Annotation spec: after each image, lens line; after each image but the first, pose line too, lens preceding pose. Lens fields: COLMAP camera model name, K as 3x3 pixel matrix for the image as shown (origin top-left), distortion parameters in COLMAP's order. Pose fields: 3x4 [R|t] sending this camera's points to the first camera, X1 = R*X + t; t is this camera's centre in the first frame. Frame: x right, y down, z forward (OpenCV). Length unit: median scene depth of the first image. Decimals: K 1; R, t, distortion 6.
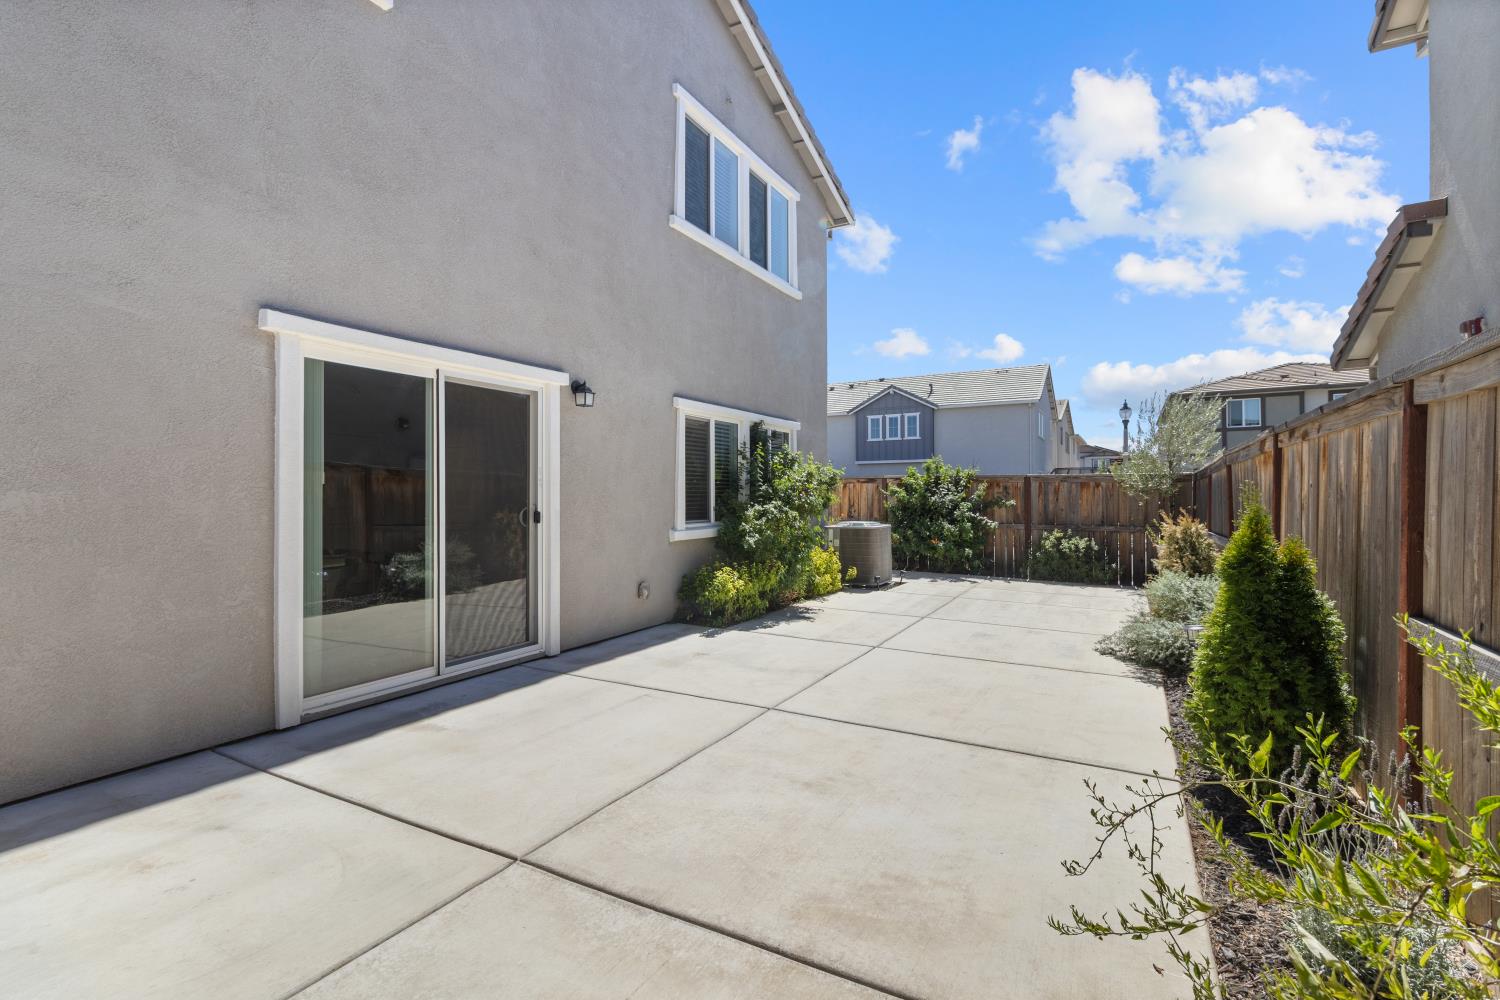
lens RADIAL K [[687.9, 0, 752.8], [0, 687.9, 498.9], [0, 0, 1]] dist [0.001720, 0.000171]
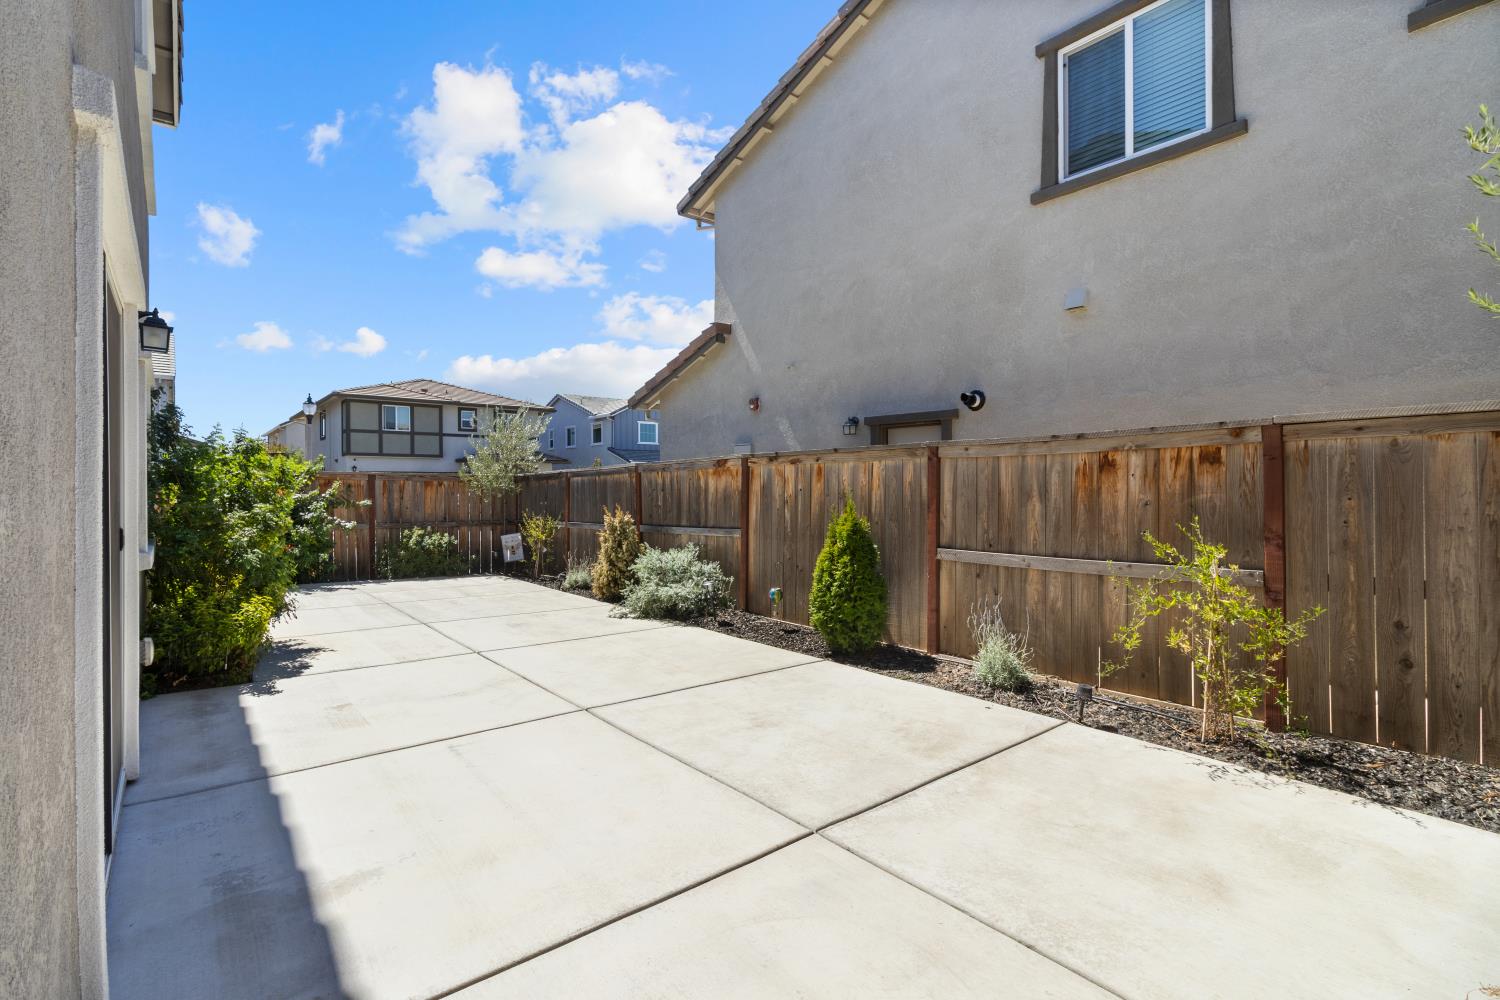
lens RADIAL K [[691.8, 0, 751.6], [0, 691.8, 490.6], [0, 0, 1]] dist [-0.000162, 0.000051]
pose [[0.374771, 0.002389, 0.927114, -0.659162], [0.004148, 0.999982, -0.004254, -0.006927], [-0.927108, 0.005440, 0.374754, 0.318787]]
